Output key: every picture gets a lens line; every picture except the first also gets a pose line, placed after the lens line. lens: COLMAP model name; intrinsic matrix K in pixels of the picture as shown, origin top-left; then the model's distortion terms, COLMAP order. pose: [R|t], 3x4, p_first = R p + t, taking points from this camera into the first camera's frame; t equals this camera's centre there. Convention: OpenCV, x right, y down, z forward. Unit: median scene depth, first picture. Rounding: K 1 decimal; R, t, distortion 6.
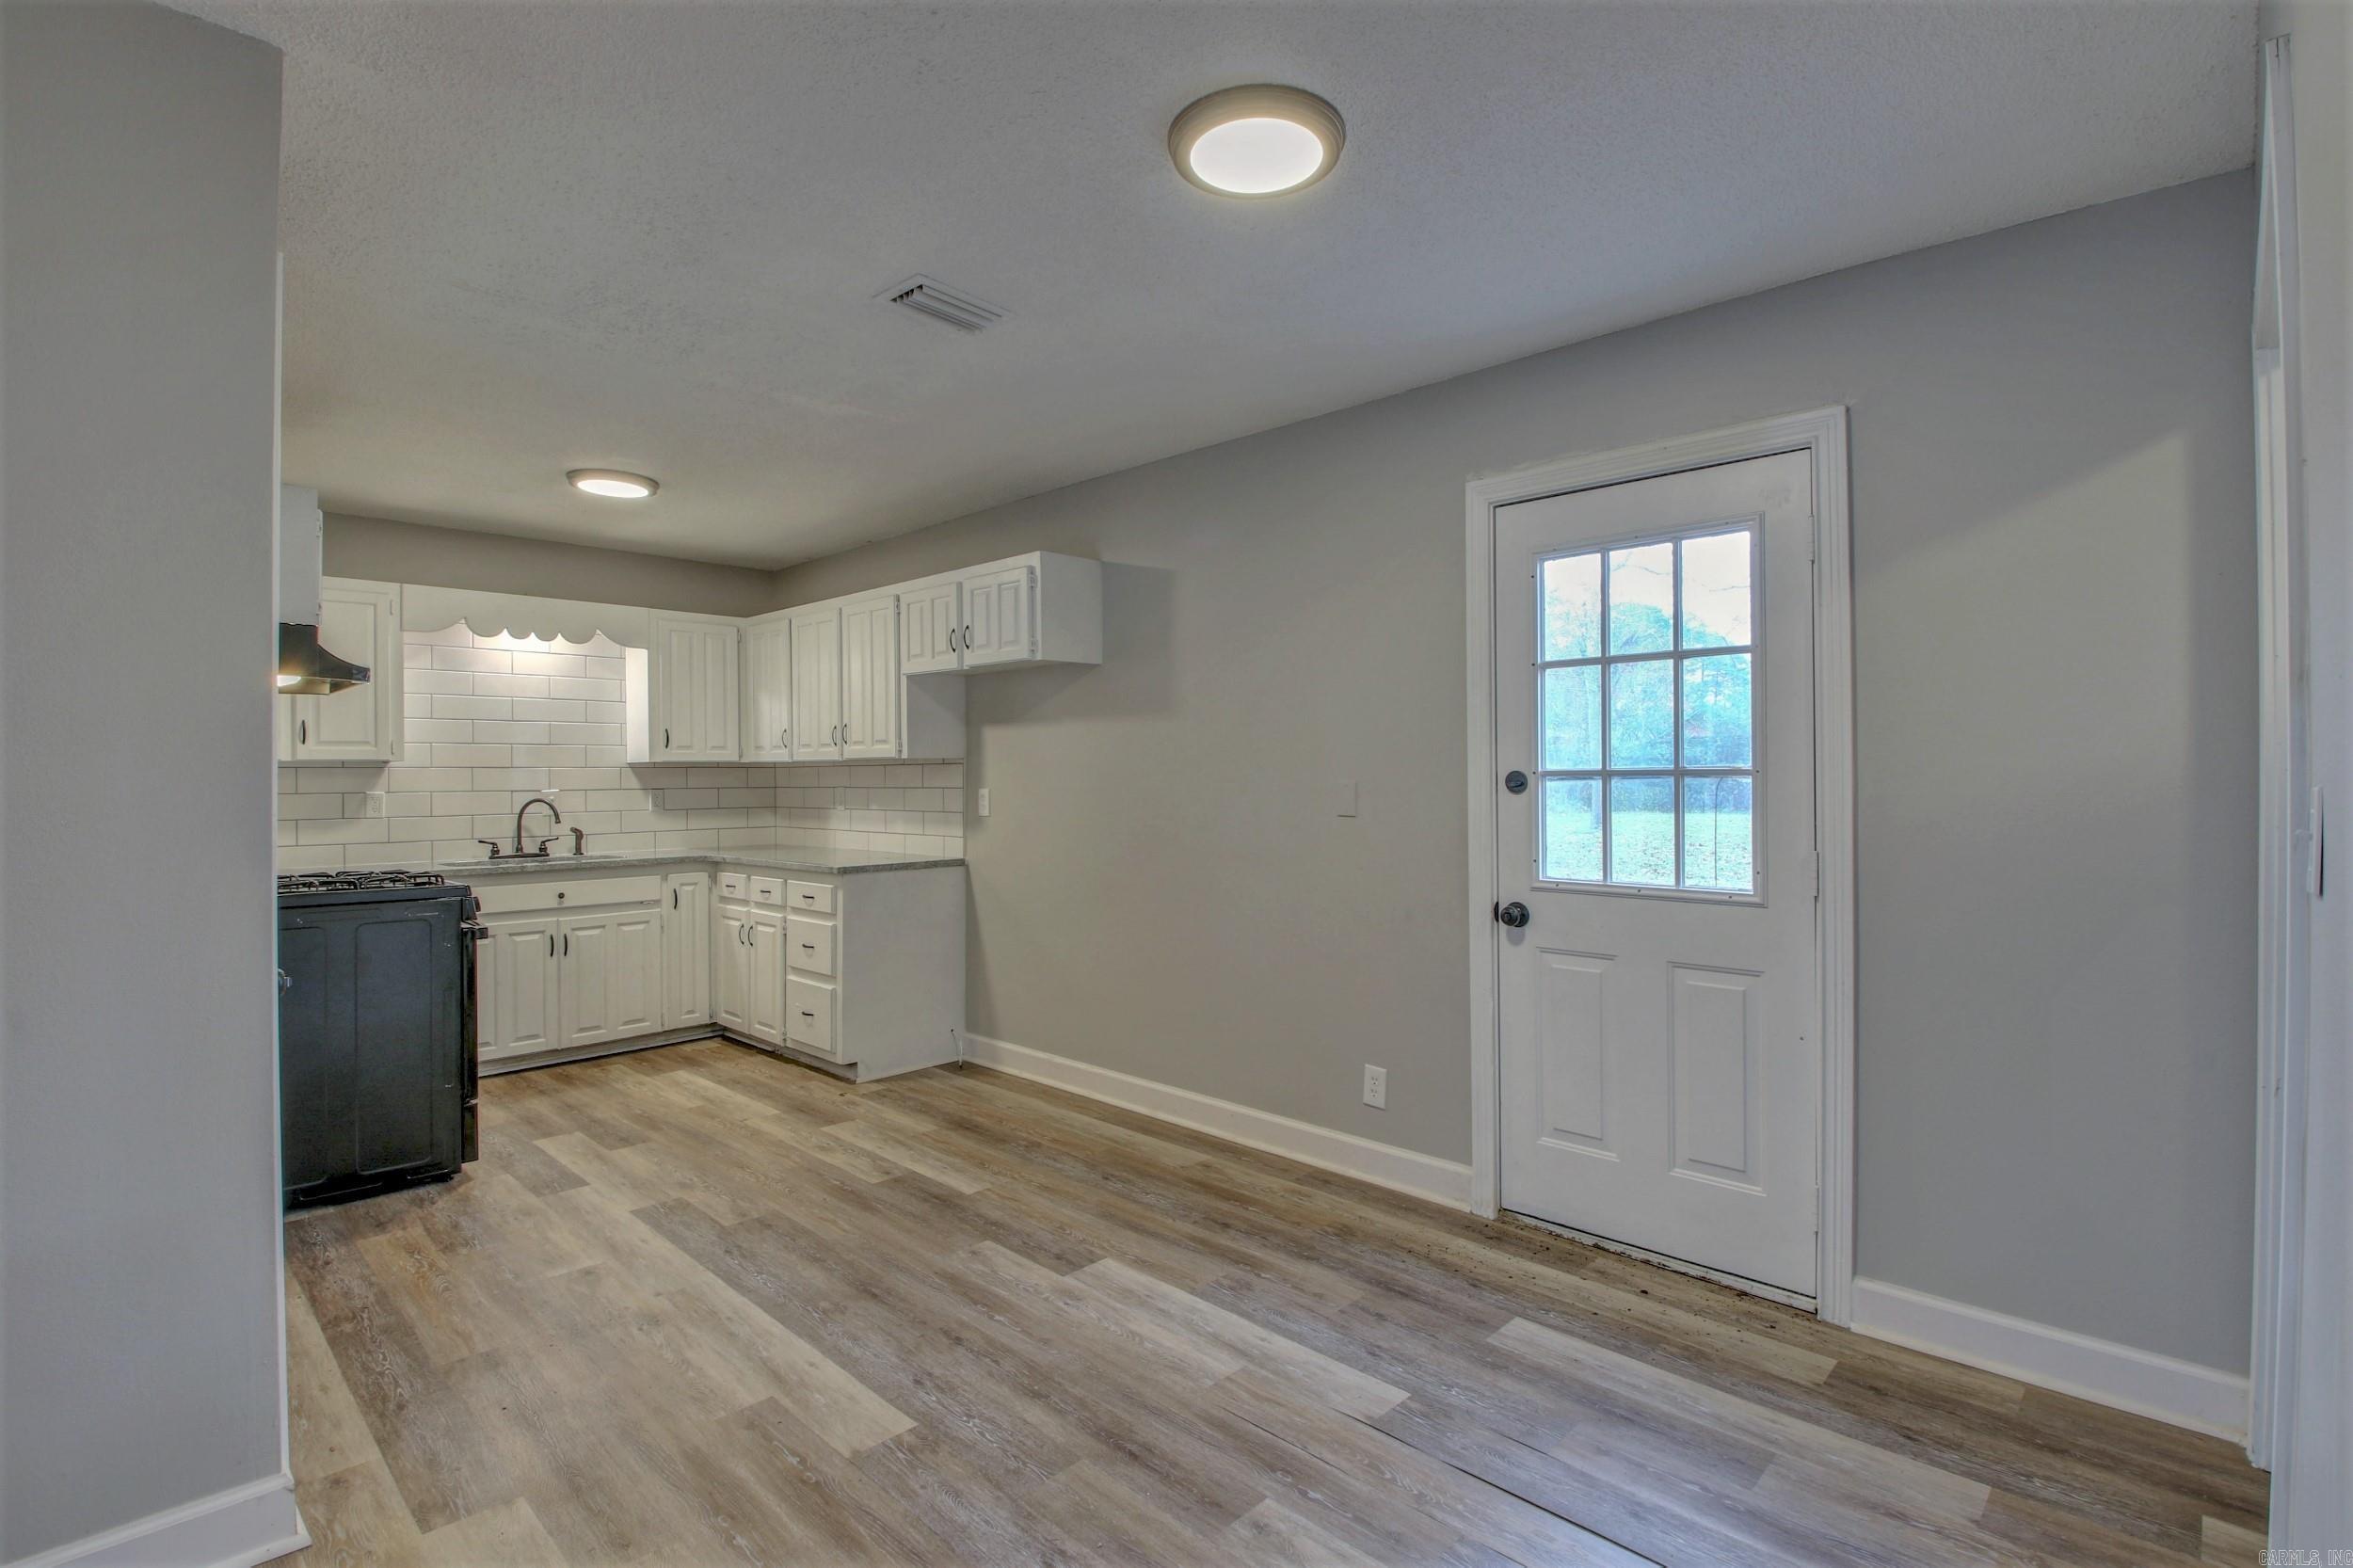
lens RADIAL K [[1084.0, 0, 1178.2], [0, 1084.0, 770.6], [0, 0, 1]] dist [0.018294, -0.032000]
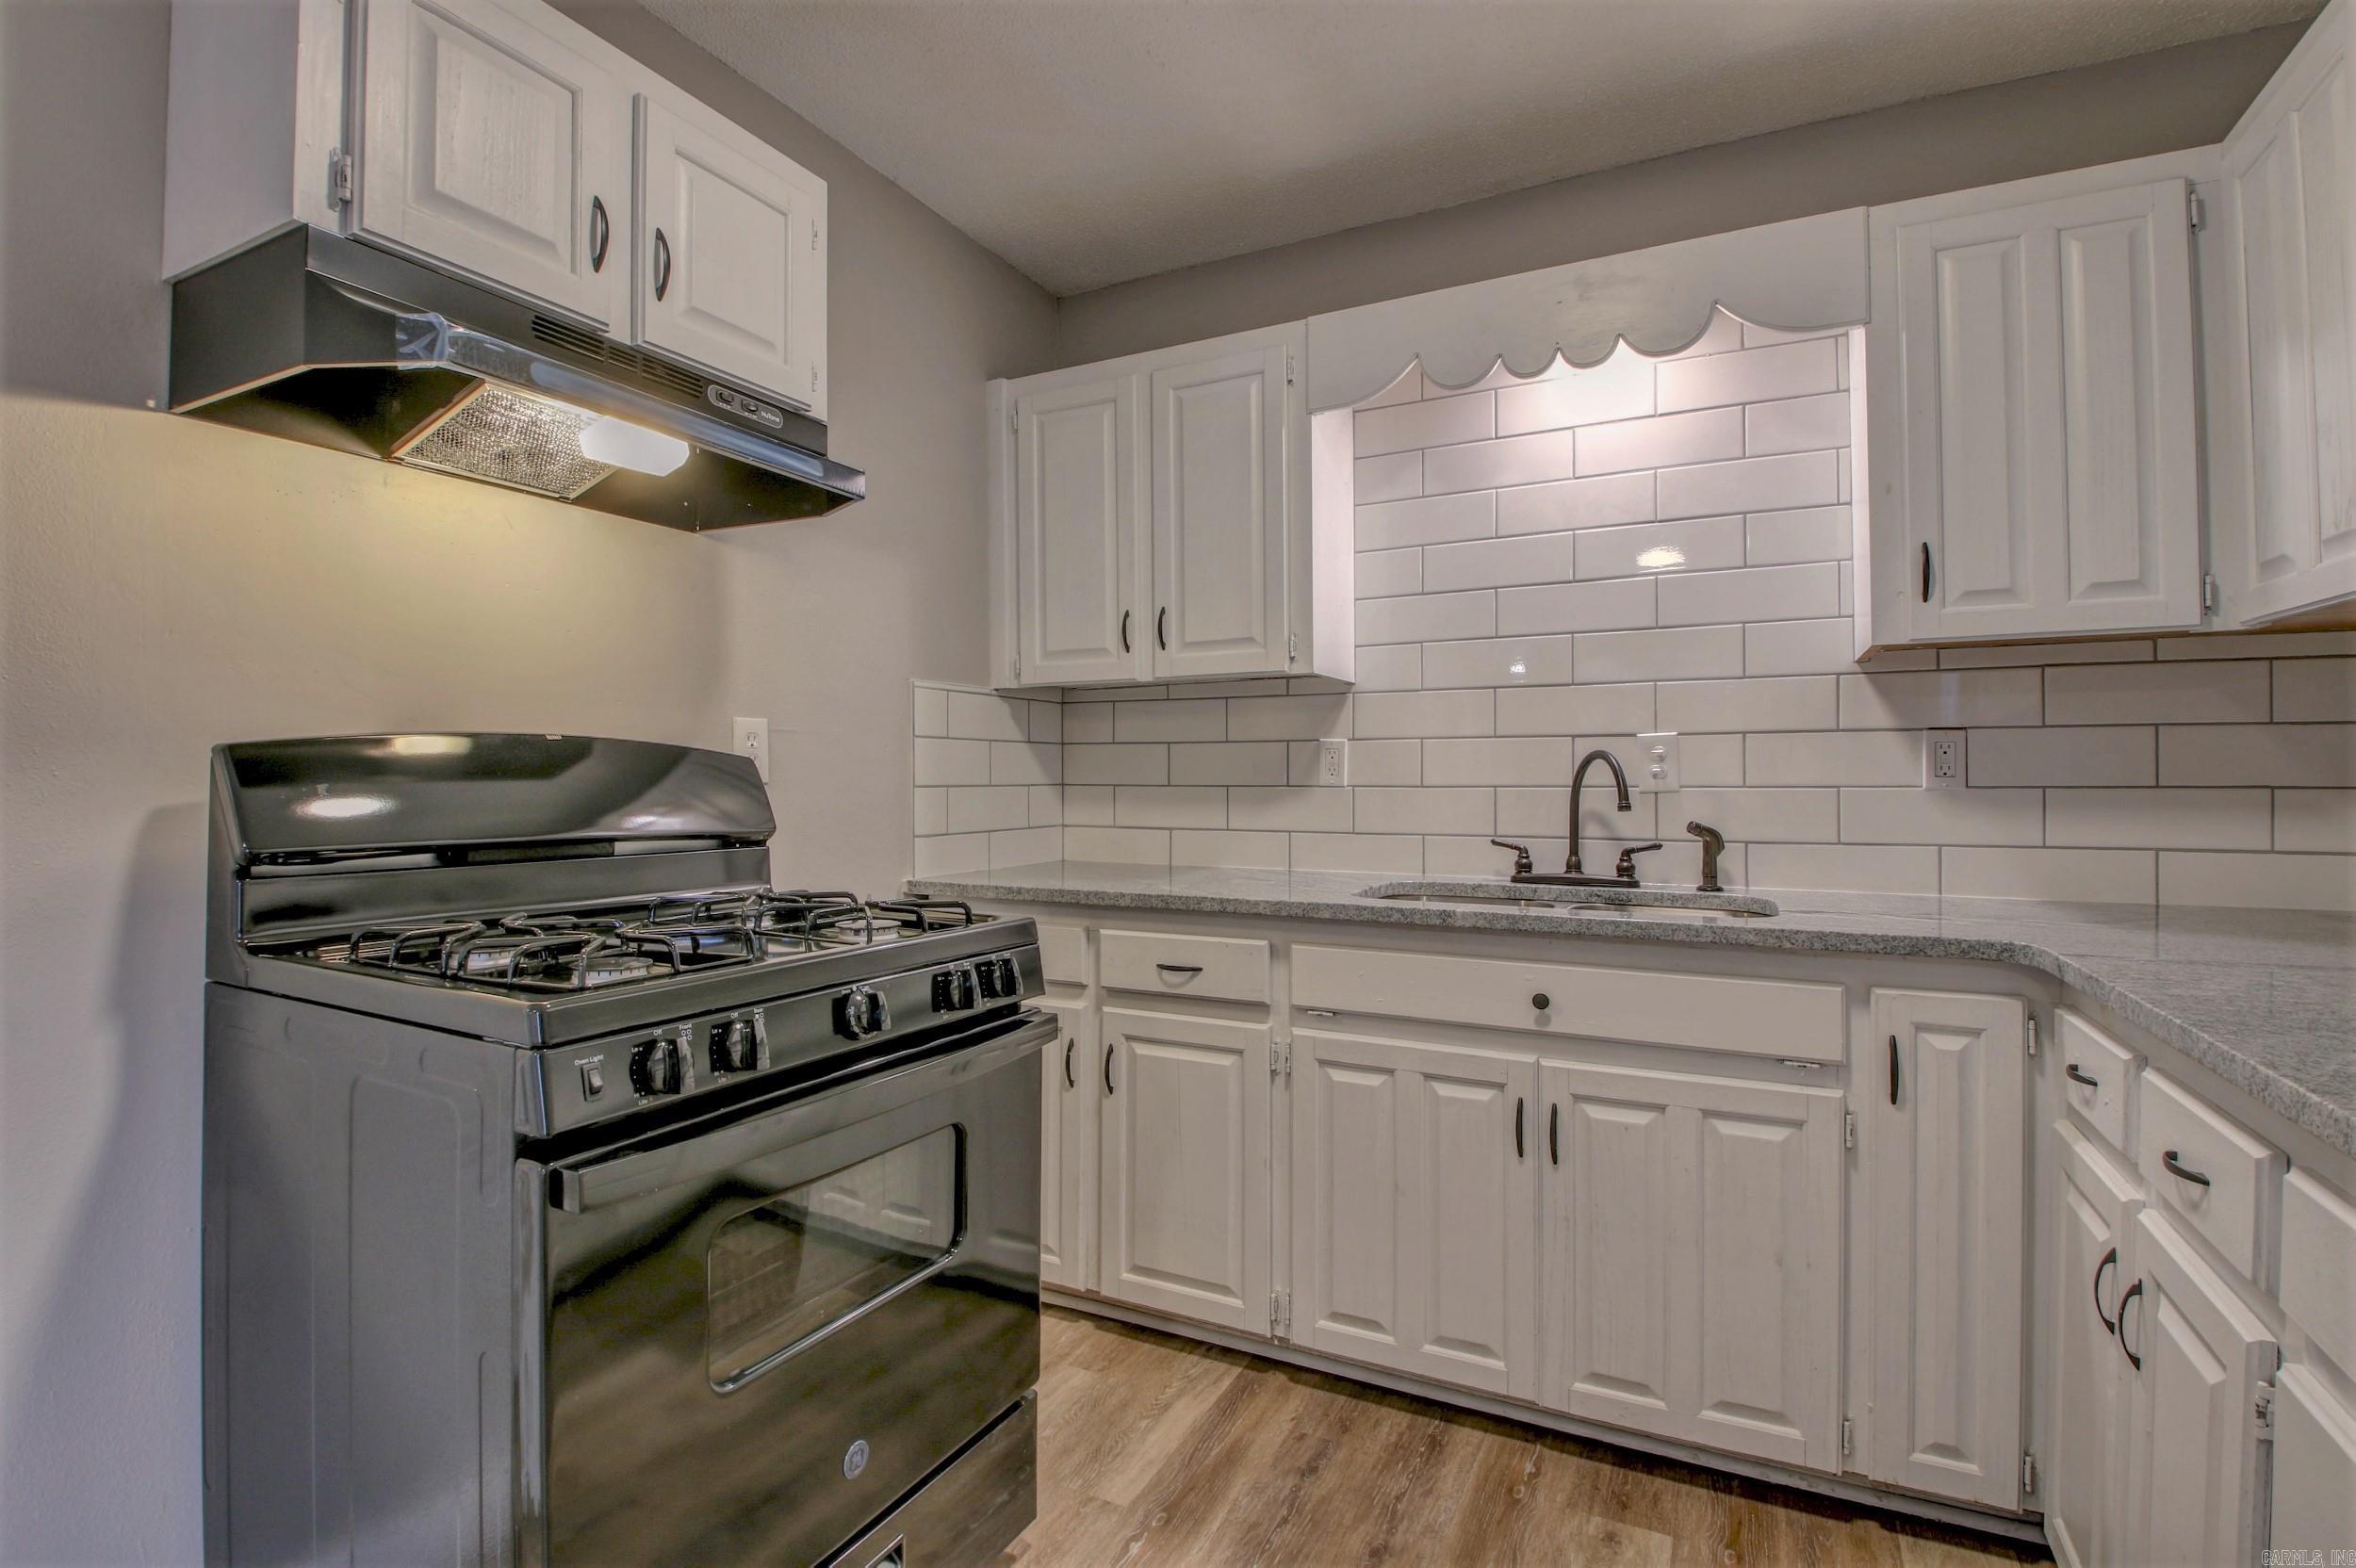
lens RADIAL K [[1085.4, 0, 1179.7], [0, 1085.4, 770.6], [0, 0, 1]] dist [0.018294, -0.032000]
pose [[0.285260, 0.003509, -0.958444, -0.240940], [0.006809, 0.999961, 0.005687, 0.031934], [0.958426, -0.008149, 0.285225, 0.767977]]
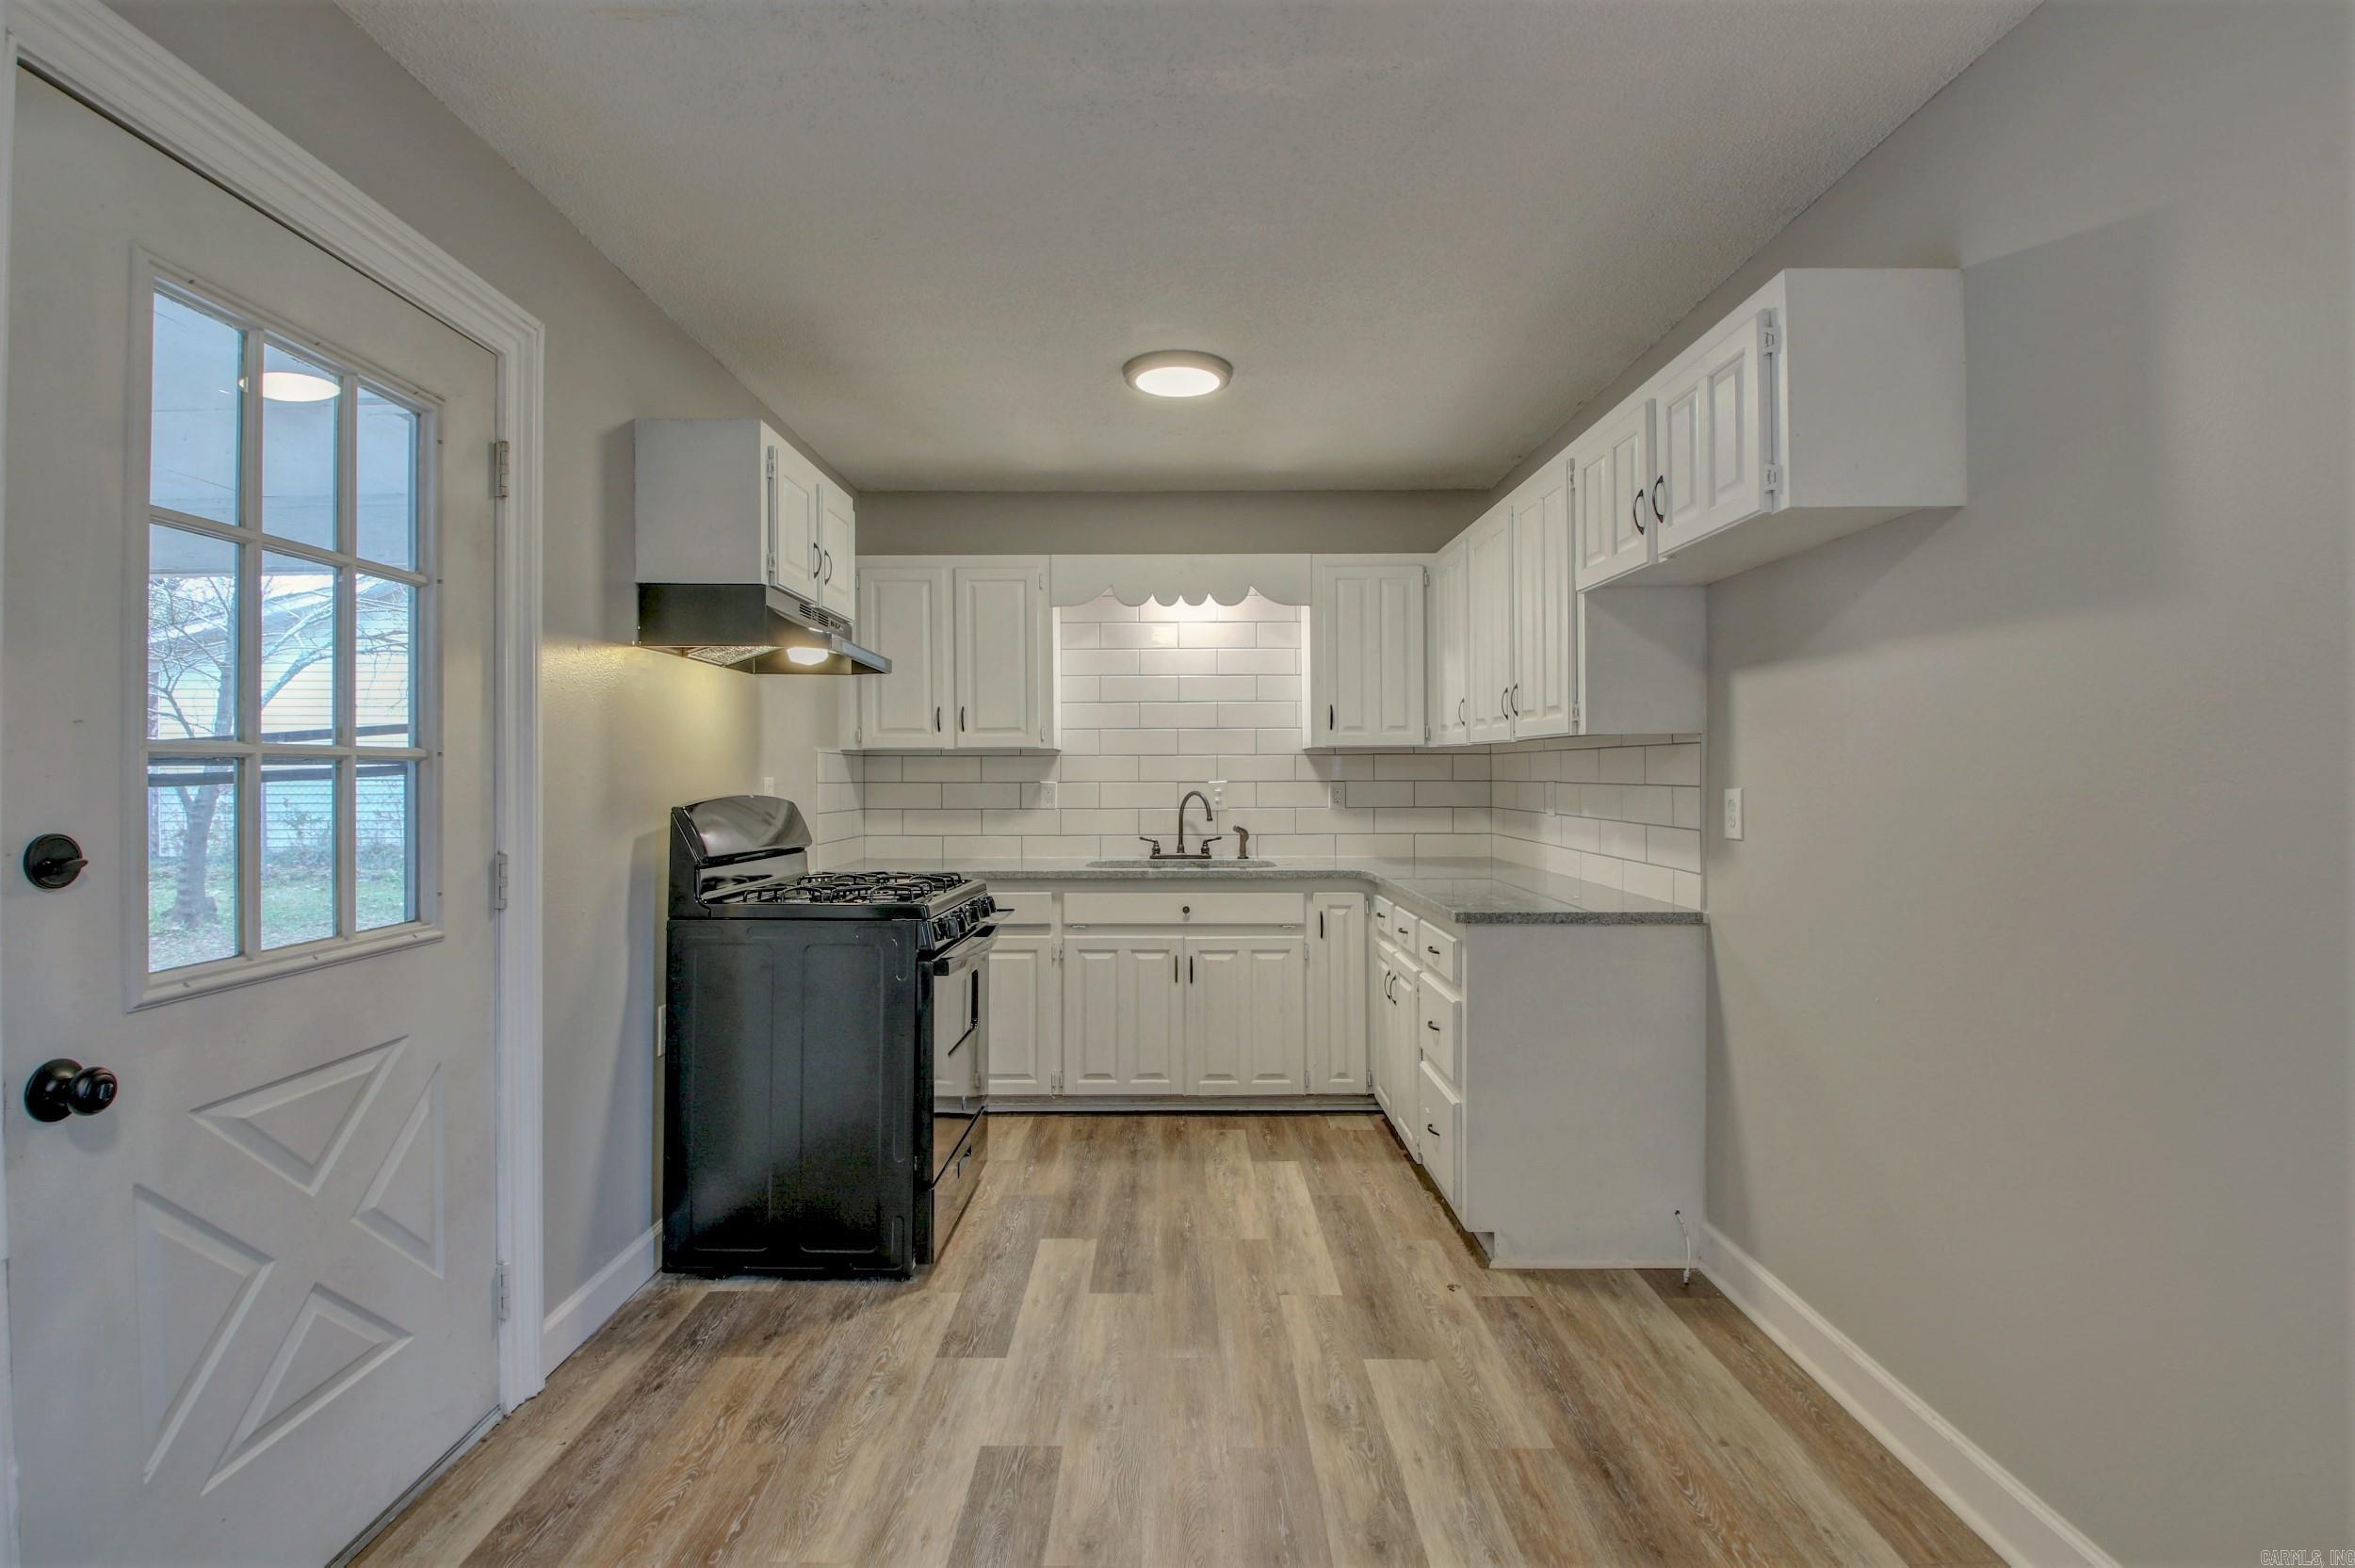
lens RADIAL K [[1084.8, 0, 1179.2], [0, 1084.8, 770.6], [0, 0, 1]] dist [0.018294, -0.032000]
pose [[0.693011, 0.004272, -0.720914, 0.021224], [0.001884, 0.999968, 0.007737, 0.003027], [0.720924, -0.006721, 0.692981, 0.423926]]
